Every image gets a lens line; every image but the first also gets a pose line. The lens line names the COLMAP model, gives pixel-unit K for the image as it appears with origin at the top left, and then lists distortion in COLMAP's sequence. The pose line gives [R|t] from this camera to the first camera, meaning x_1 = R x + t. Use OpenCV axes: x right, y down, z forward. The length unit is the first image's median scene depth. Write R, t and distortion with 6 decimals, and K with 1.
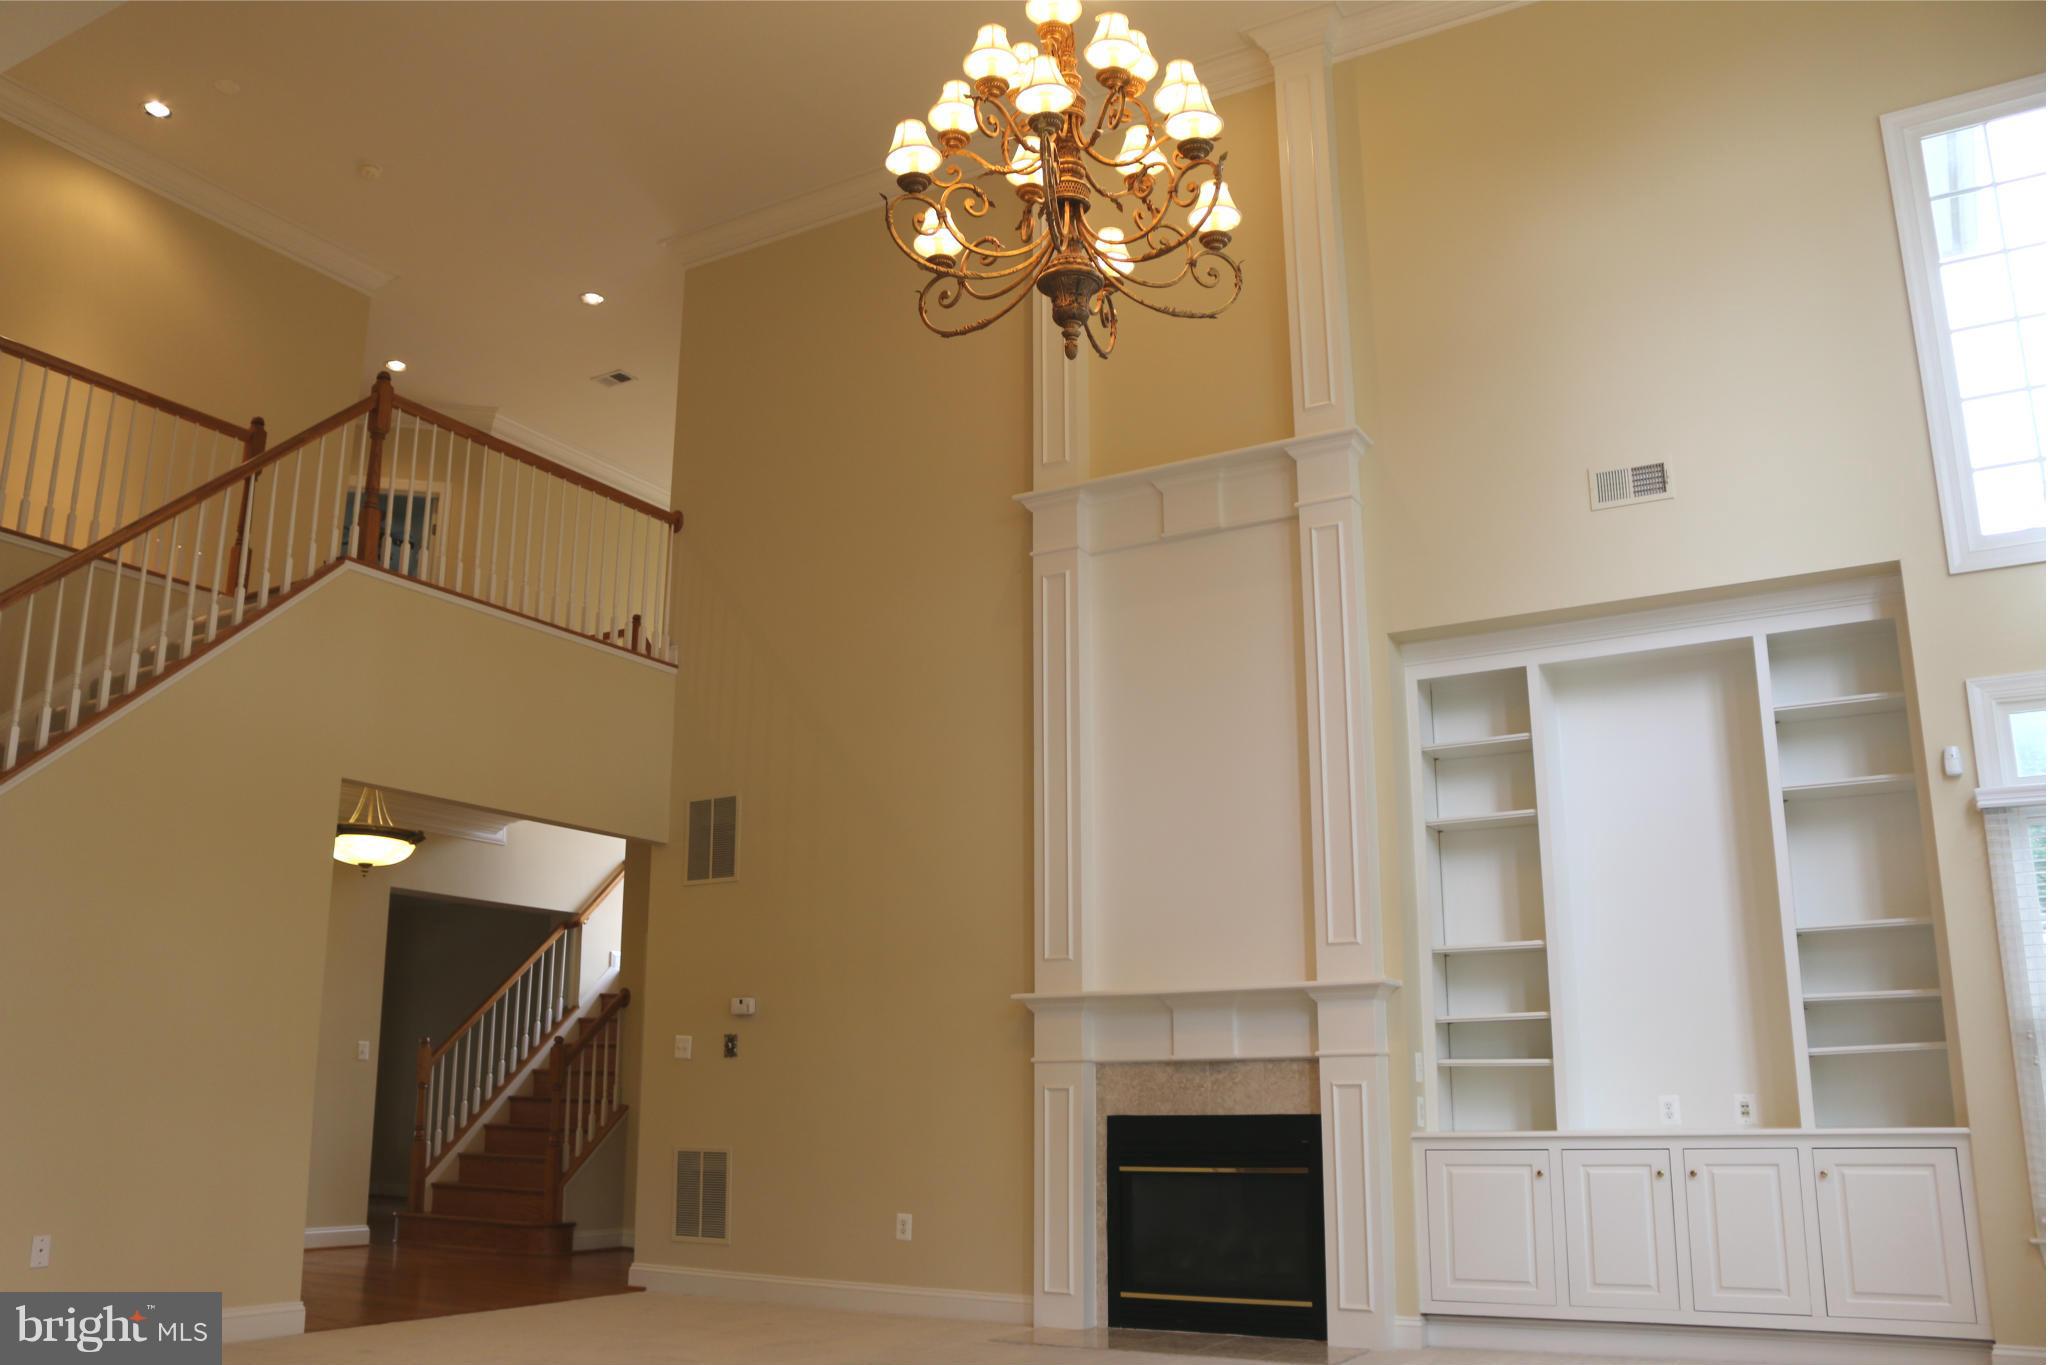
lens RADIAL K [[1707.9, 0, 1024.0], [0, 1707.9, 682.5], [0, 0, 1]] dist [-0.157810, 0.120177]
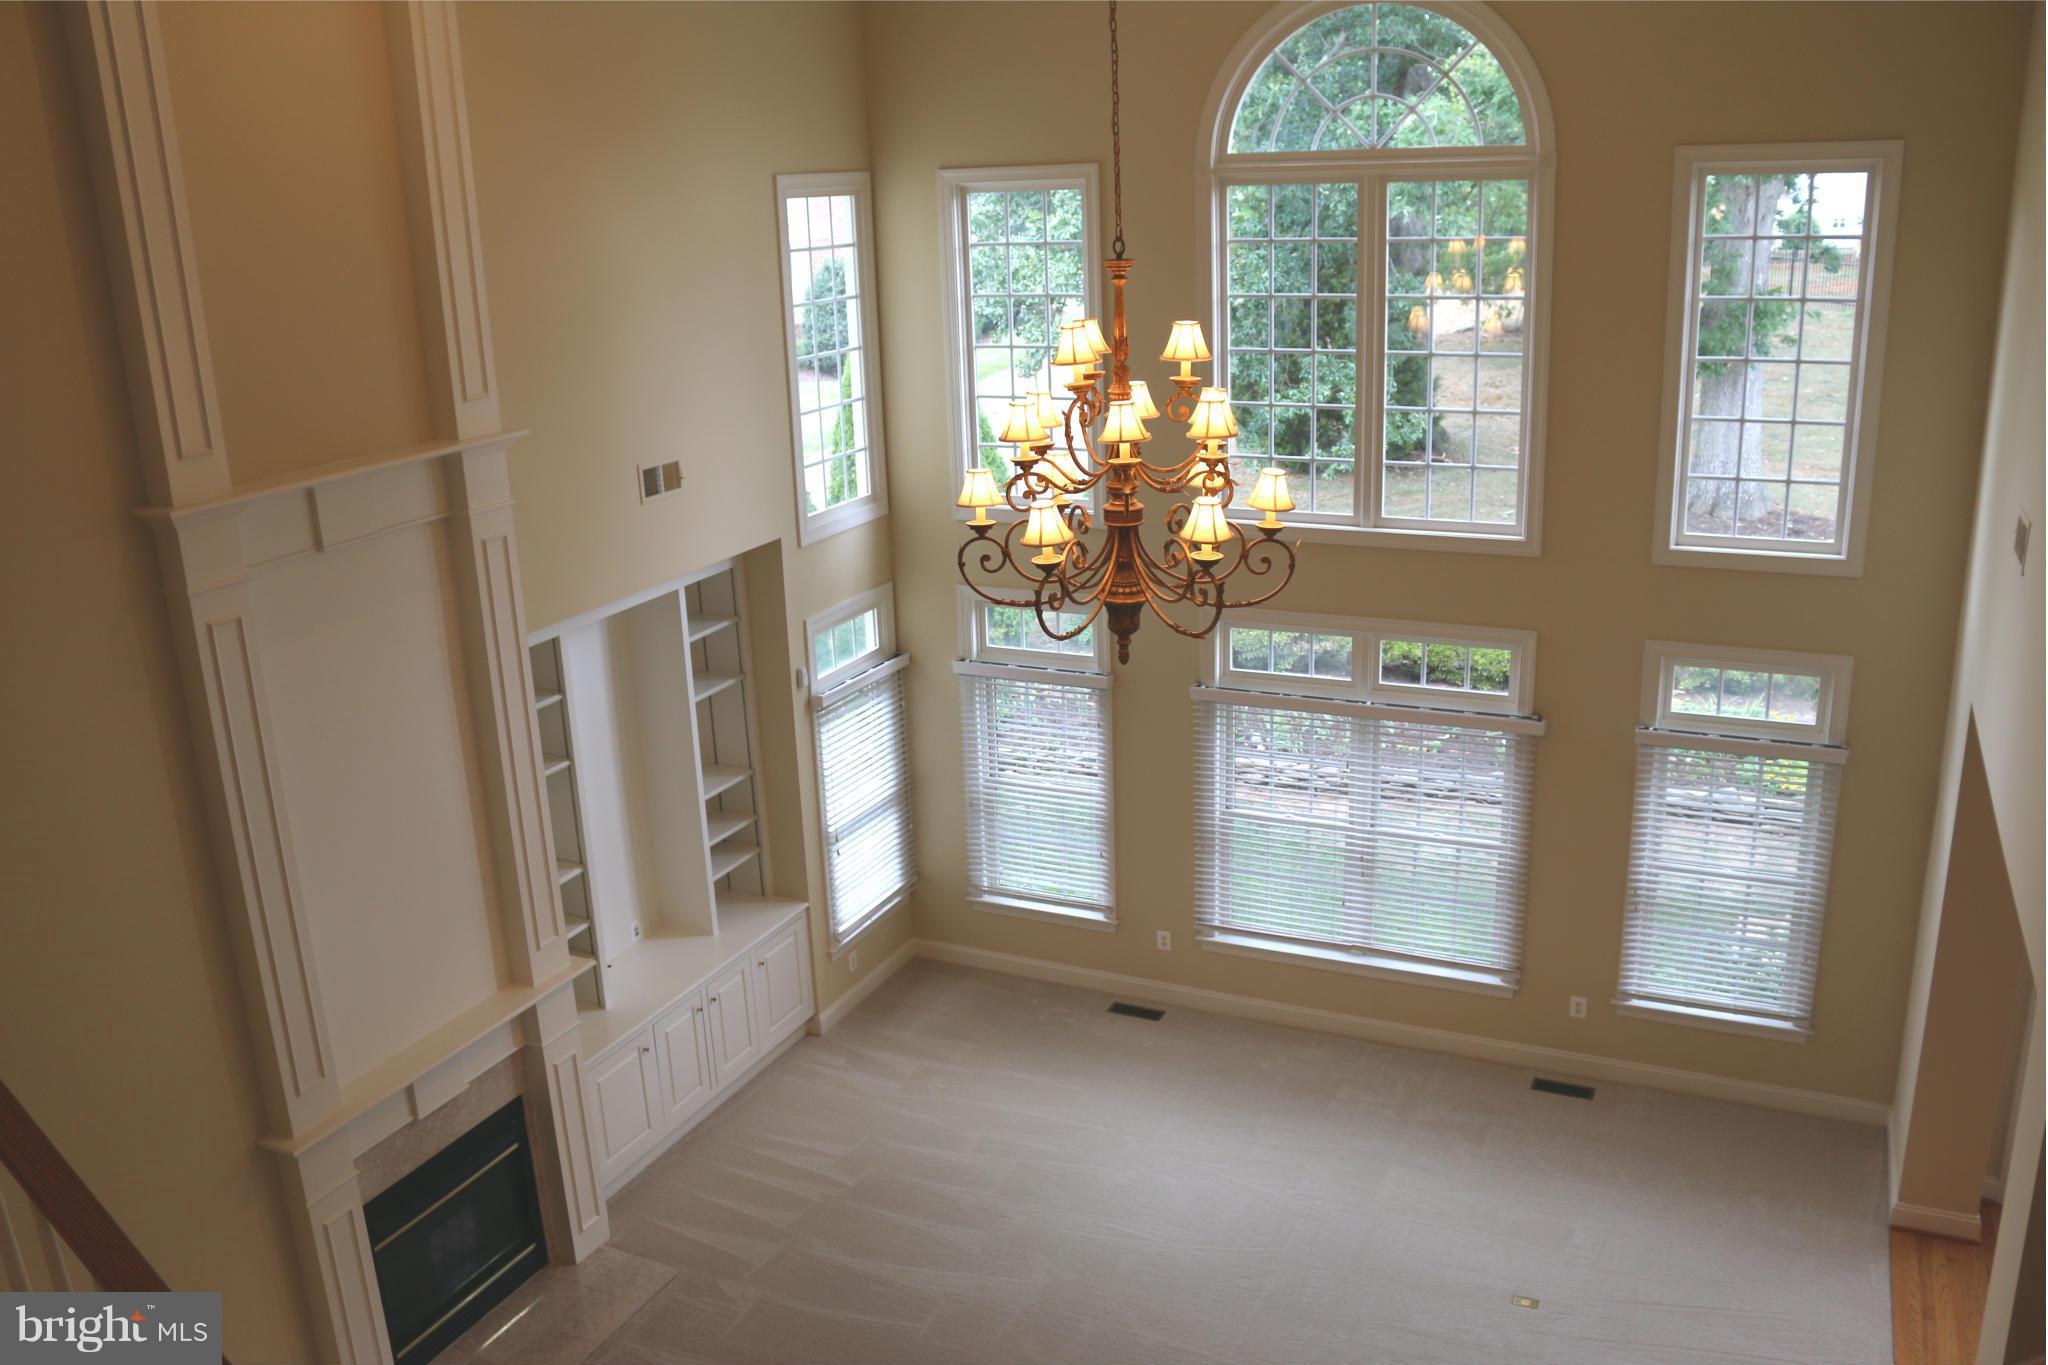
lens RADIAL K [[1707.9, 0, 1024.0], [0, 1707.9, 682.5], [0, 0, 1]] dist [-0.157810, 0.120177]
pose [[-0.075866, -0.281834, 0.956459, -0.845874], [-0.192518, 0.945315, 0.263279, -0.355457], [-0.978356, -0.164162, -0.125976, 0.916564]]
